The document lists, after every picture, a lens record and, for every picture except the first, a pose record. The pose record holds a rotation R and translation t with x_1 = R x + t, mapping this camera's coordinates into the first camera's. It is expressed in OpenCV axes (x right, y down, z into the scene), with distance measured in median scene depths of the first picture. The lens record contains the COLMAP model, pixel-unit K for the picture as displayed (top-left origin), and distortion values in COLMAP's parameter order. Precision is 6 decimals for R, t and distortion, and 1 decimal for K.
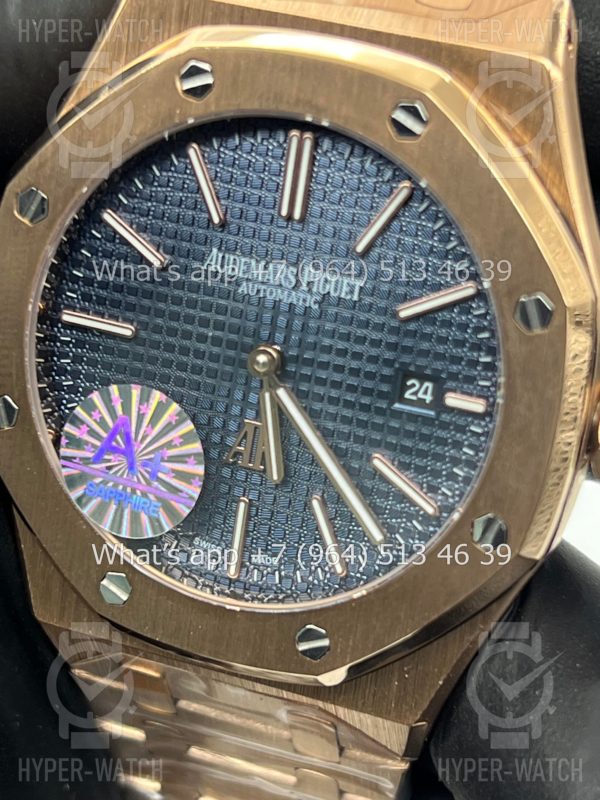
lens RADIAL K [[1866.3, 0, 300.0], [0, 1866.3, 400.0], [0, 0, 1]] dist [0.142010, -0.011480]
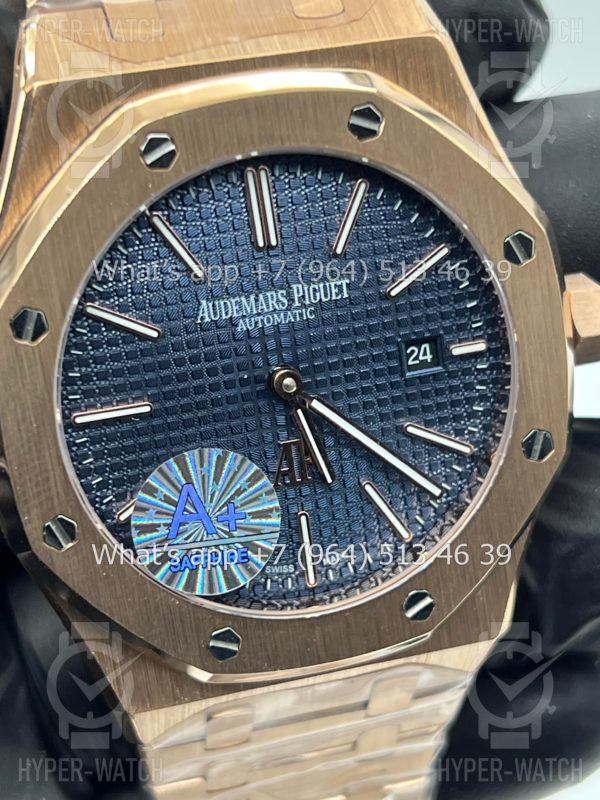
lens RADIAL K [[1866.3, 0, 300.0], [0, 1866.3, 400.0], [0, 0, 1]] dist [0.142010, -0.011480]
pose [[0.804036, -0.376227, 0.460413, -0.504921], [0.358351, 0.924536, 0.129684, -0.146682], [-0.474459, 0.060719, 0.878181, 0.070797]]
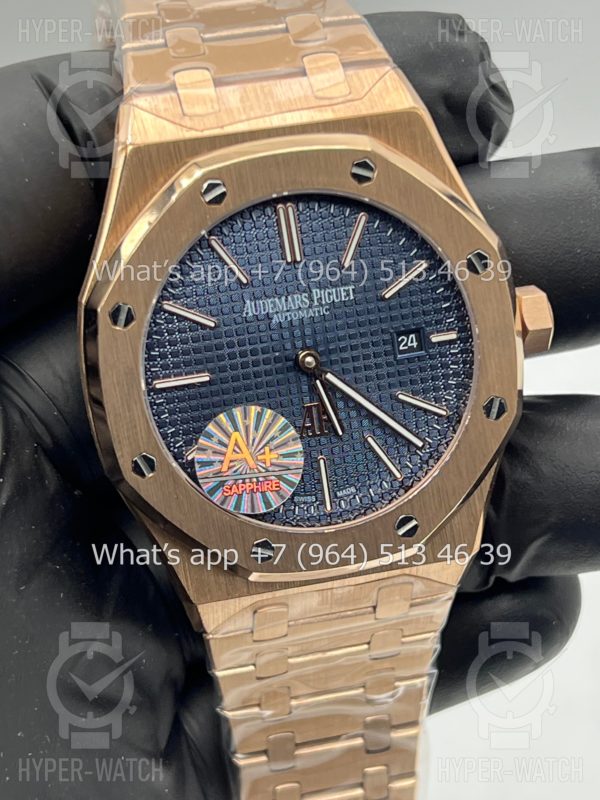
lens RADIAL K [[1866.3, 0, 300.0], [0, 1866.3, 400.0], [0, 0, 1]] dist [0.142010, -0.011480]
pose [[0.833049, -0.353411, 0.425593, -0.656881], [0.364004, 0.929504, 0.059361, -0.081374], [-0.416569, 0.105467, 0.902966, -0.307327]]
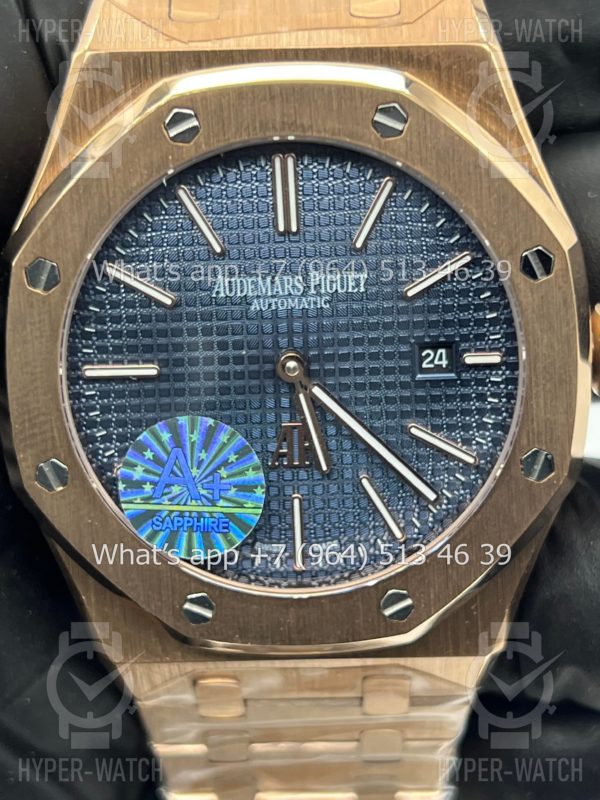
lens RADIAL K [[1866.3, 0, 300.0], [0, 1866.3, 400.0], [0, 0, 1]] dist [0.142010, -0.011480]
pose [[0.935531, -0.241069, 0.258200, -0.300501], [0.242123, 0.969835, 0.028208, -0.031422], [-0.257212, 0.036126, 0.965680, -0.046464]]
